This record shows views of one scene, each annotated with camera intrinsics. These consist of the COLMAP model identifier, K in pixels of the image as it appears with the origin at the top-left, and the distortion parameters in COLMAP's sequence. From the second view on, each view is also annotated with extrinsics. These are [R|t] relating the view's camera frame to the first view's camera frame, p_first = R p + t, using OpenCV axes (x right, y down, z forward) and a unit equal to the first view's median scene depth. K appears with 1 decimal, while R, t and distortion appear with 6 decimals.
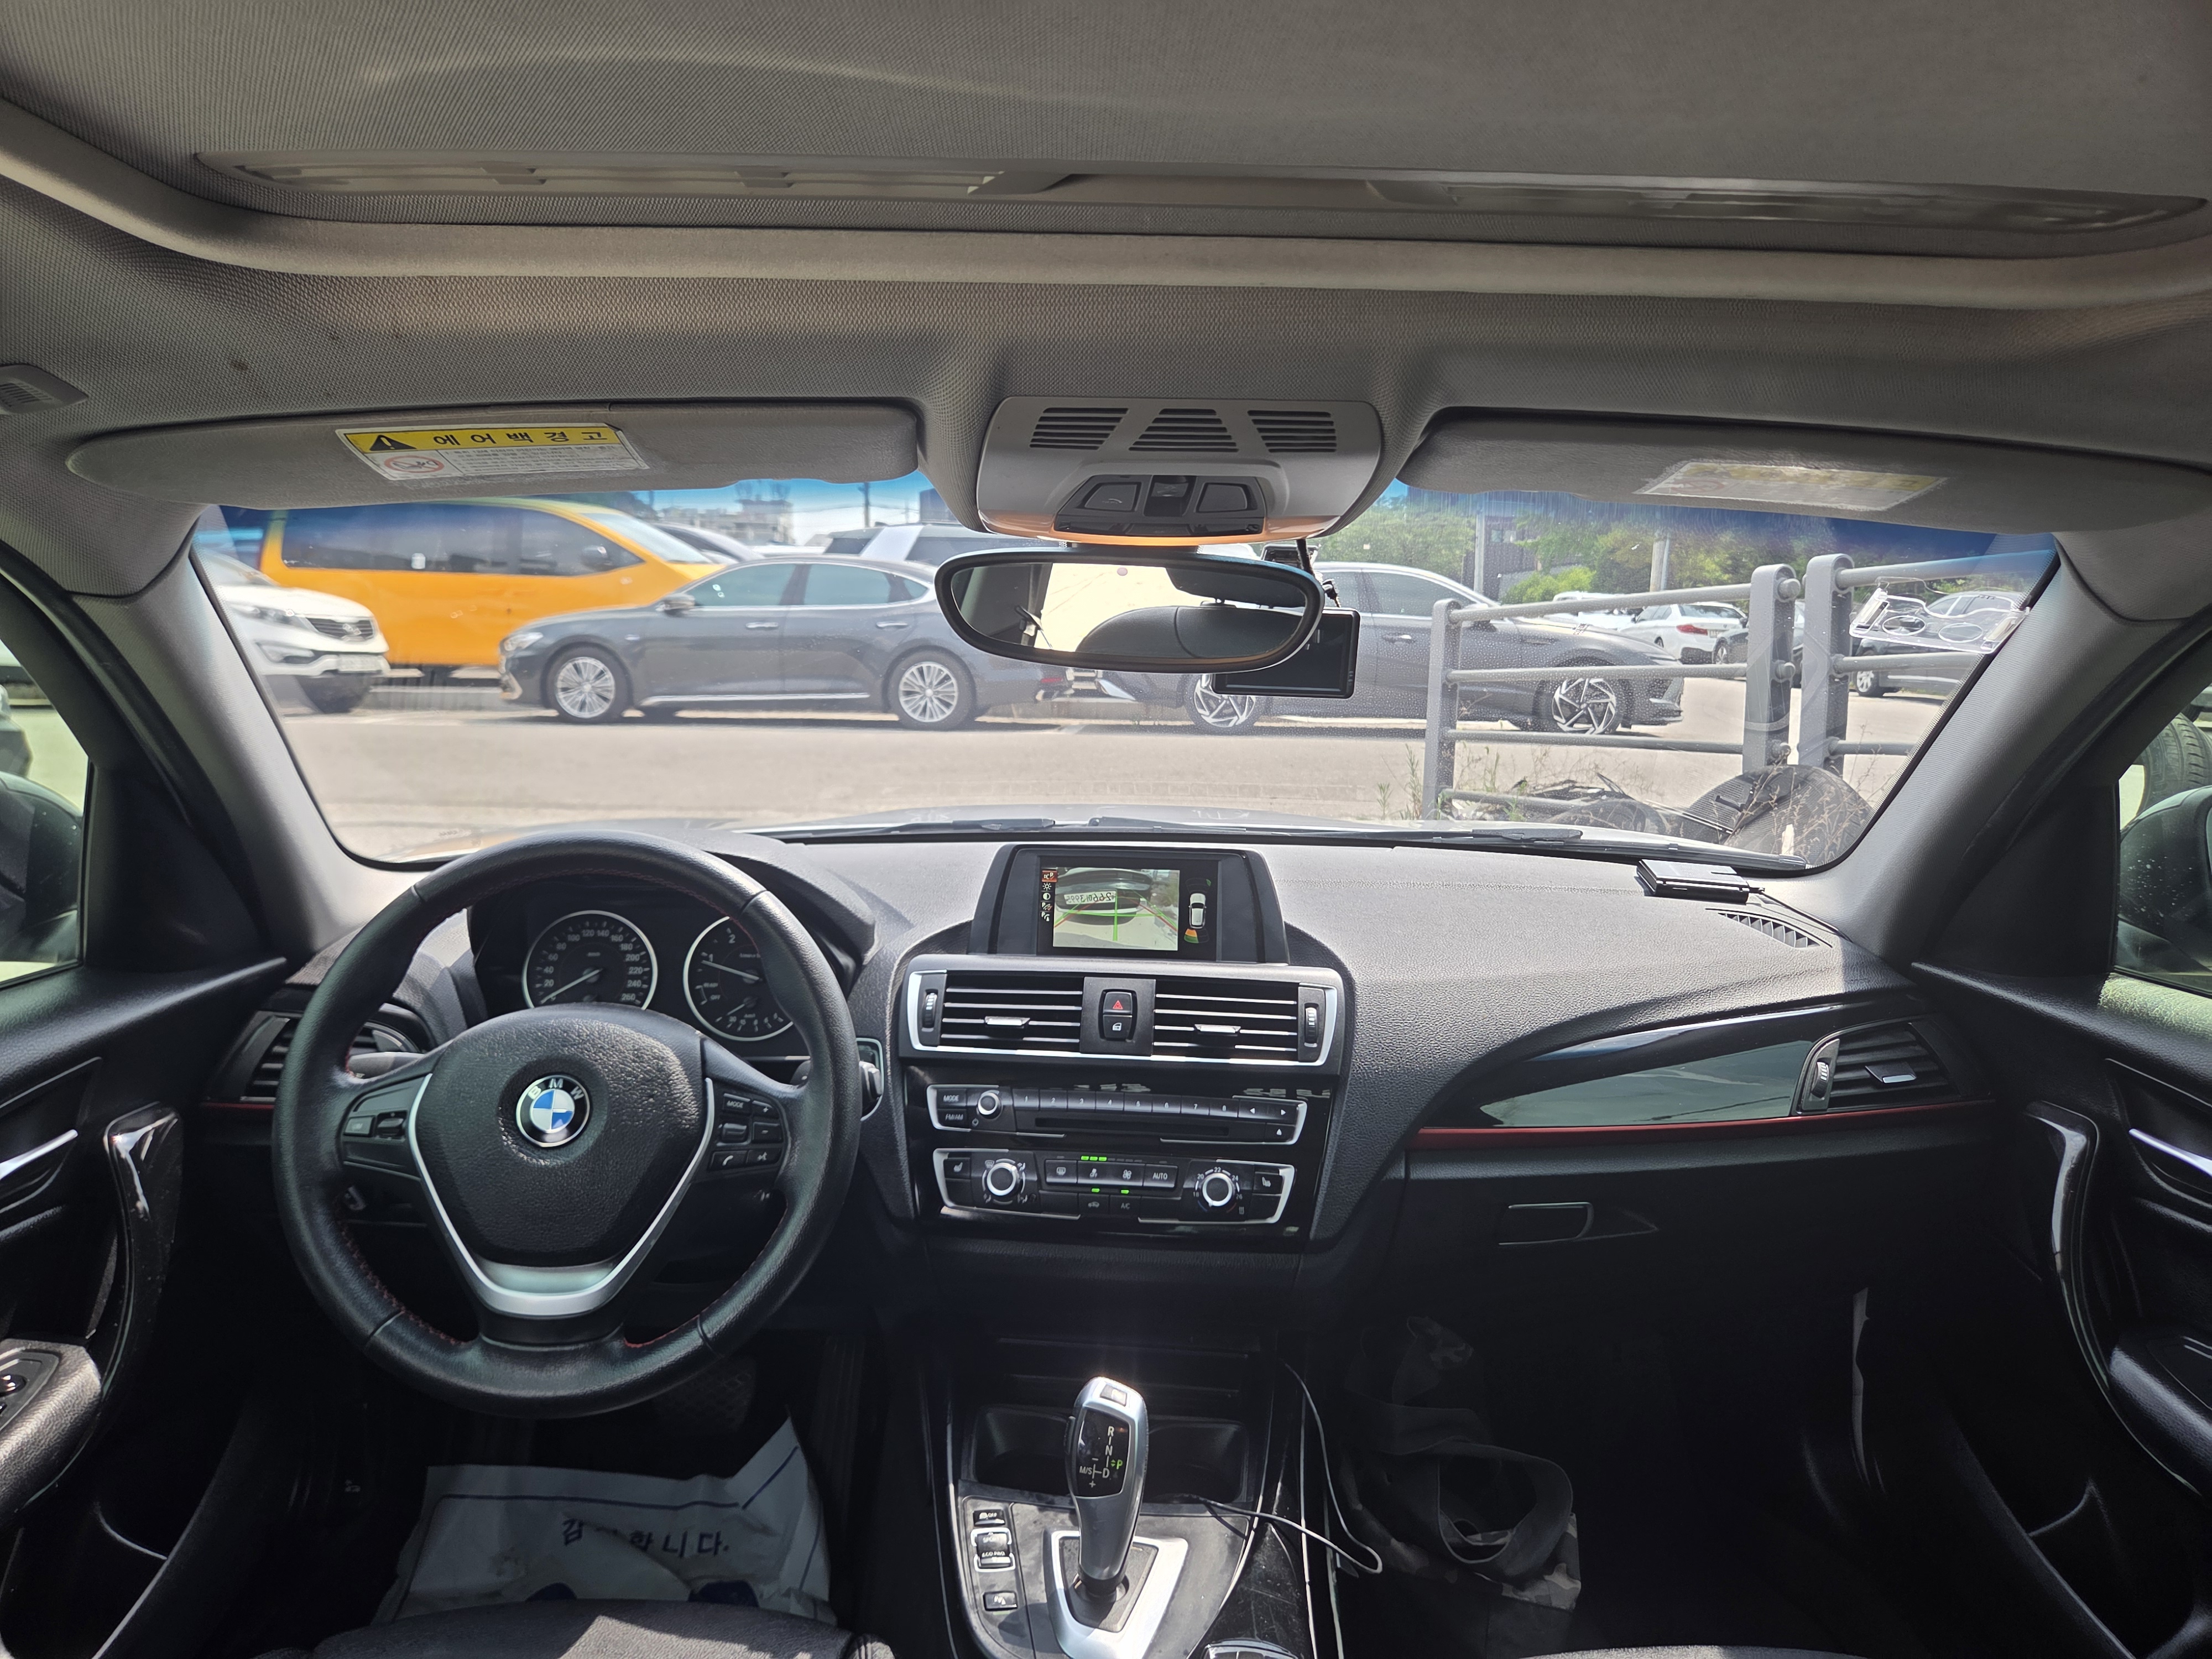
lens RADIAL K [[1478.0, 0, 1098.8], [0, 1478.0, 847.2], [0, 0, 1]] dist [0.061640, -0.063856]
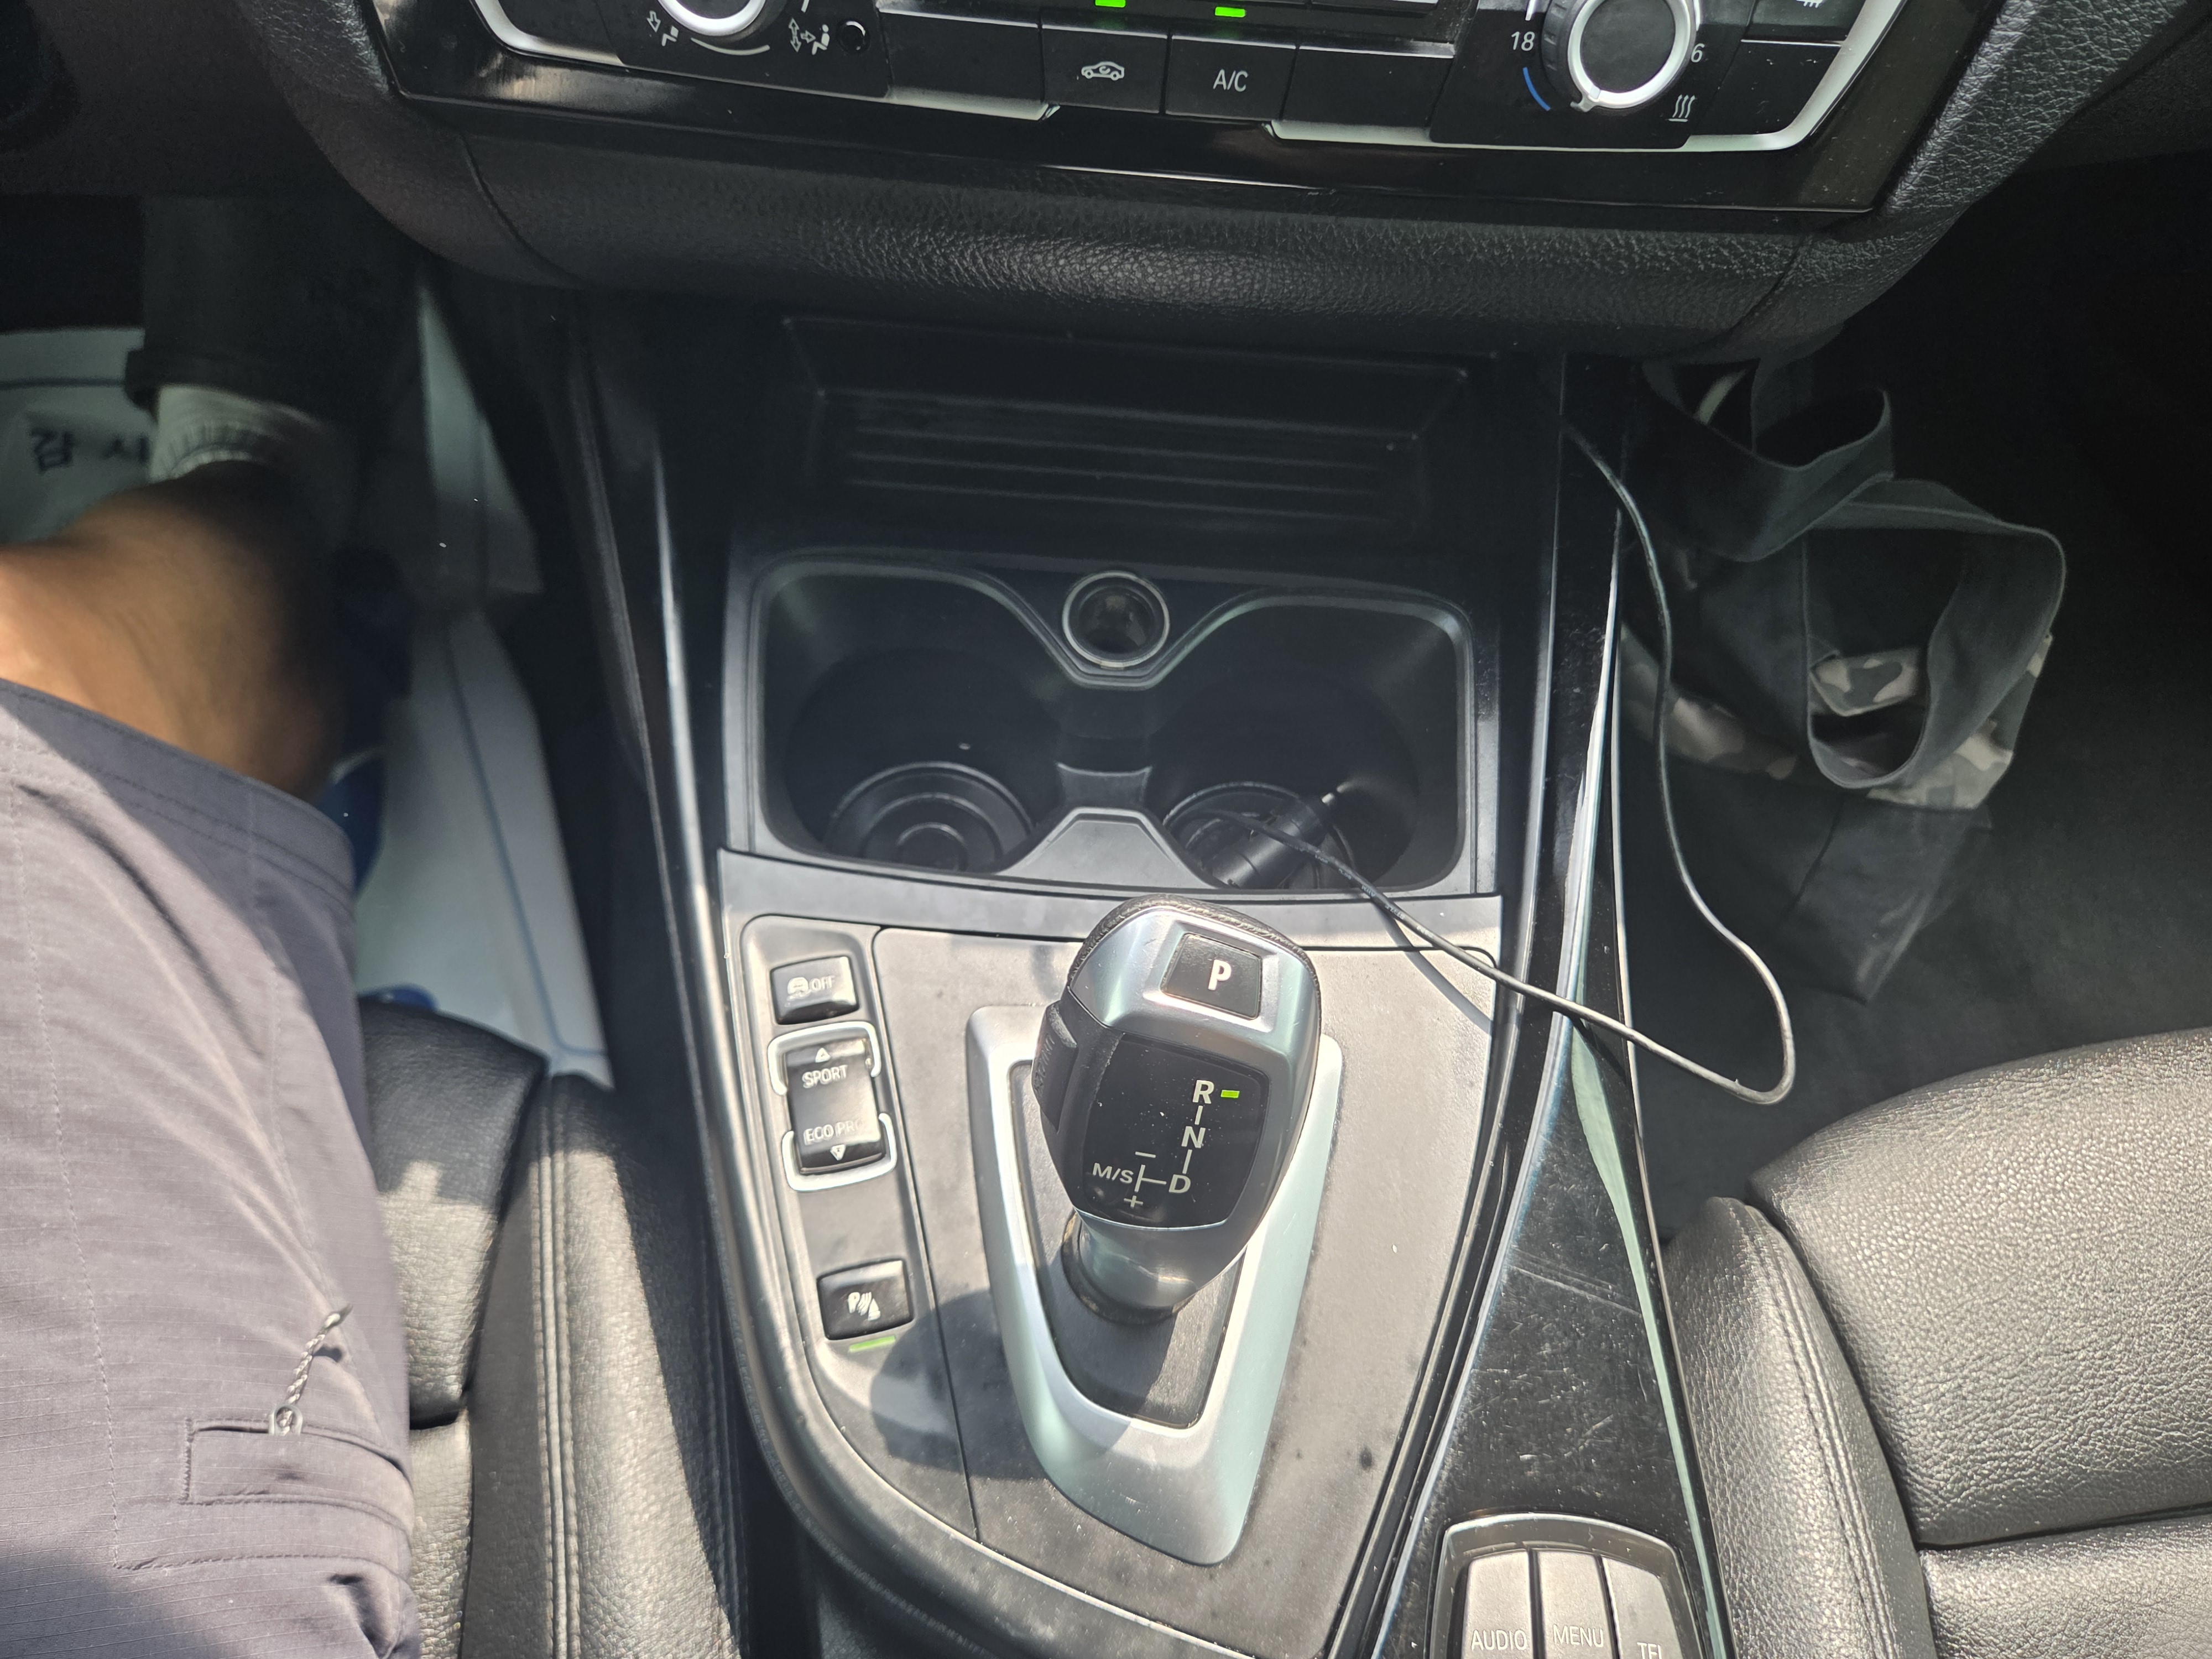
lens RADIAL K [[1515.2, 0, 1113.3], [0, 1515.2, 833.0], [0, 0, 1]] dist [0.052581, -0.063160]
pose [[0.995806, -0.033951, 0.084956, -0.026374], [-0.048098, 0.595632, 0.801816, 0.105429], [-0.077825, -0.802540, 0.591501, 0.706645]]
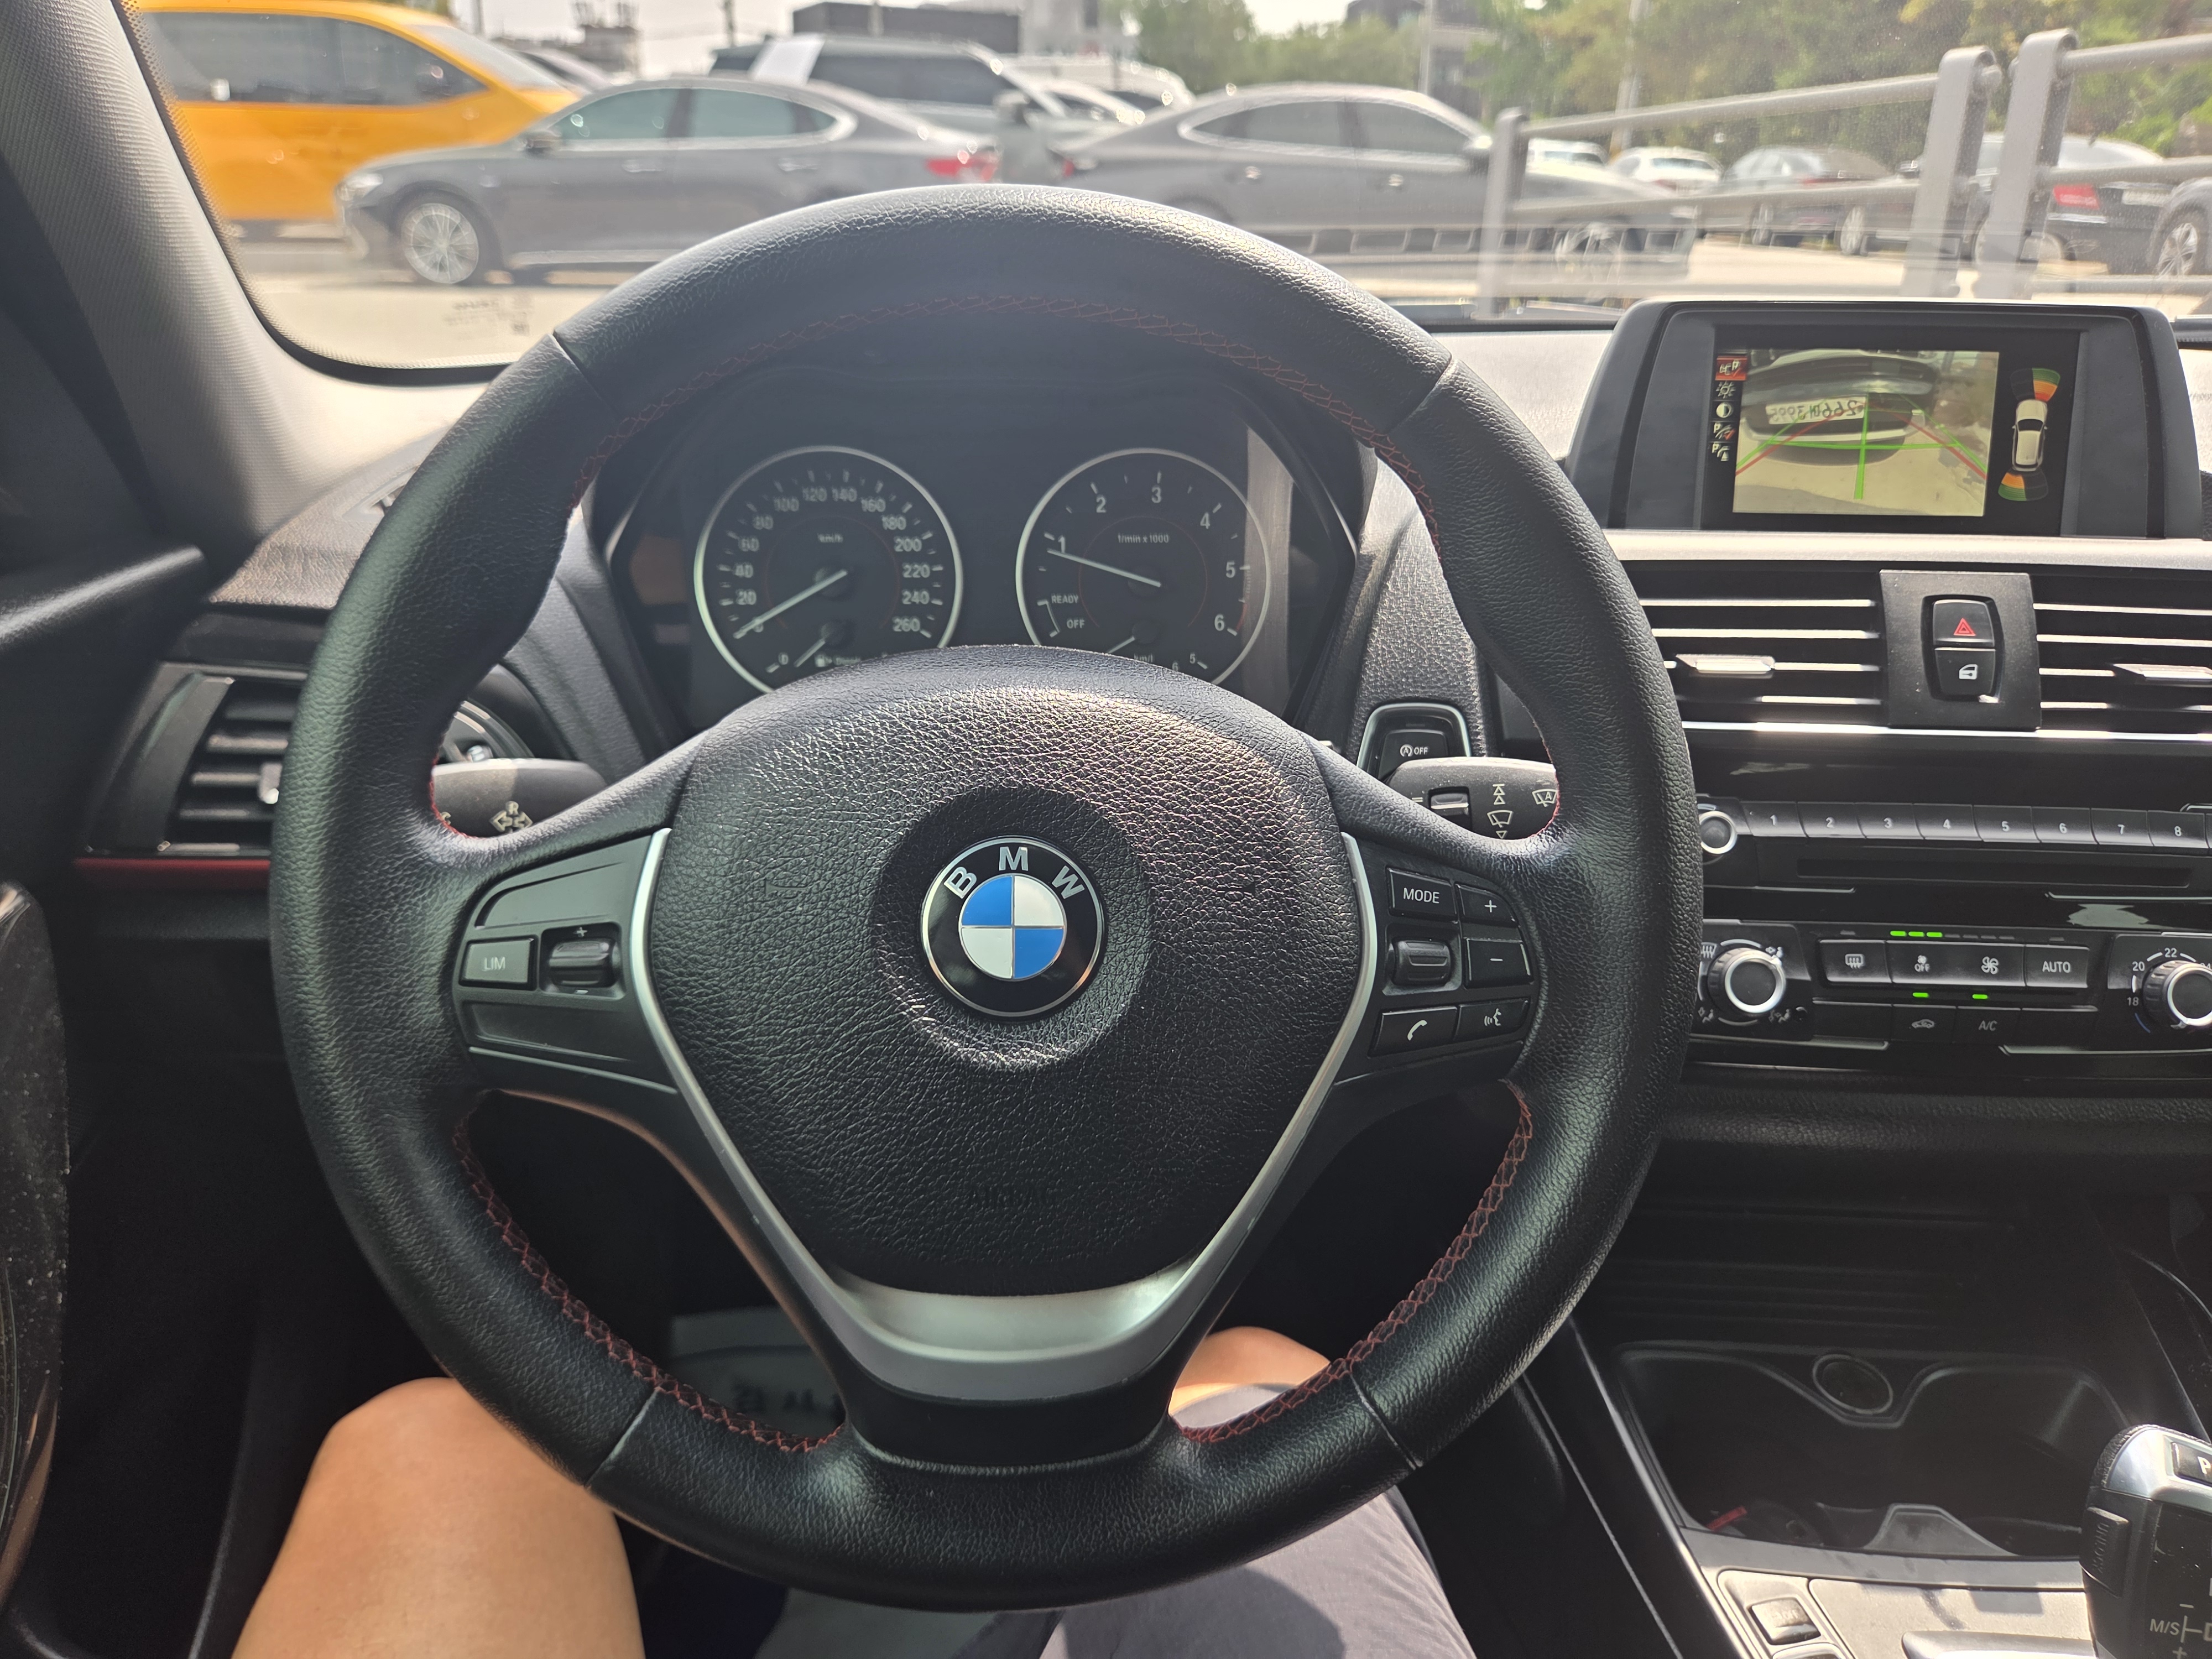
lens RADIAL K [[1521.3, 0, 1098.5], [0, 1521.3, 854.6], [0, 0, 1]] dist [0.030766, -0.034630]
pose [[0.998148, -0.023631, 0.056049, -0.295758], [0.008227, 0.965430, 0.260532, 0.044402], [-0.060268, -0.259588, 0.963837, 0.501438]]
